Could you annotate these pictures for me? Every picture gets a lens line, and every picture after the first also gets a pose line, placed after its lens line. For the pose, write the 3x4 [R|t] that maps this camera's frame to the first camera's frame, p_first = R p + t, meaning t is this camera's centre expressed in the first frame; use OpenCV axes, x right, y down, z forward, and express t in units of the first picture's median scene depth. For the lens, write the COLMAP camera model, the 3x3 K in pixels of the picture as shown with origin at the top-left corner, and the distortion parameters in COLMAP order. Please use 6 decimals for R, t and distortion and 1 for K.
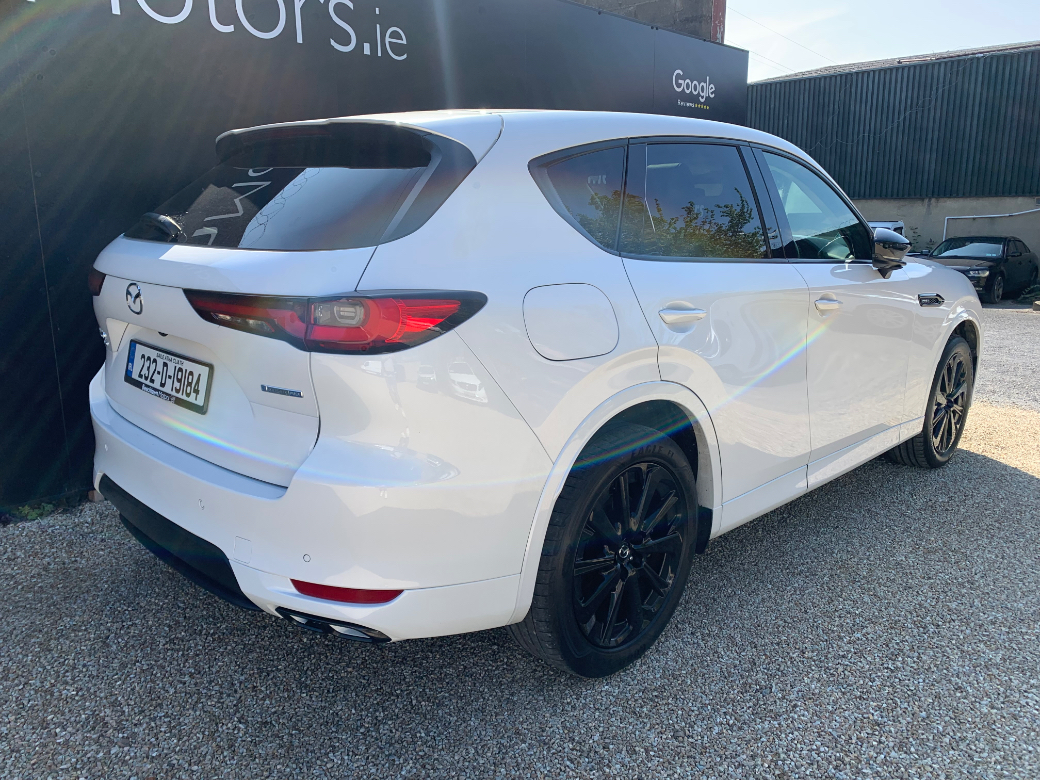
lens RADIAL K [[801.5, 0, 520.0], [0, 801.5, 390.0], [0, 0, 1]] dist [0.022524, -0.008577]
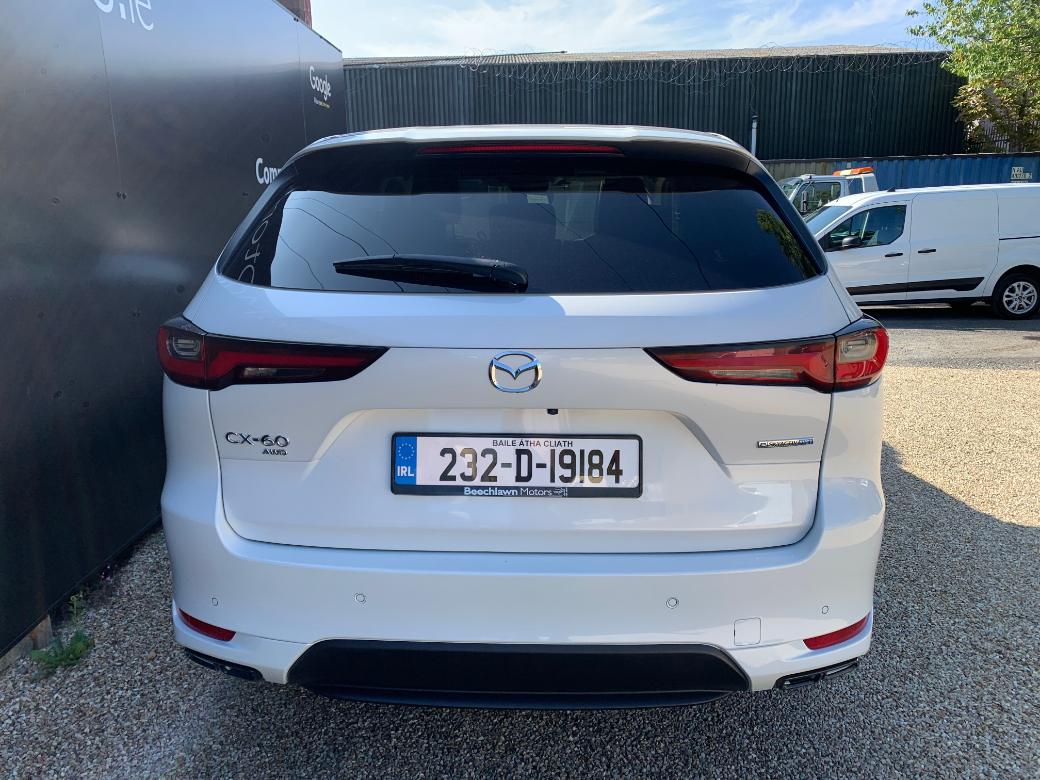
lens RADIAL K [[801.5, 0, 520.0], [0, 801.5, 390.0], [0, 0, 1]] dist [0.022524, -0.008577]
pose [[0.730509, -0.169356, 0.661570, -0.934791], [0.162571, 0.984038, 0.072393, -0.144703], [-0.663270, 0.054668, 0.746380, 0.431913]]
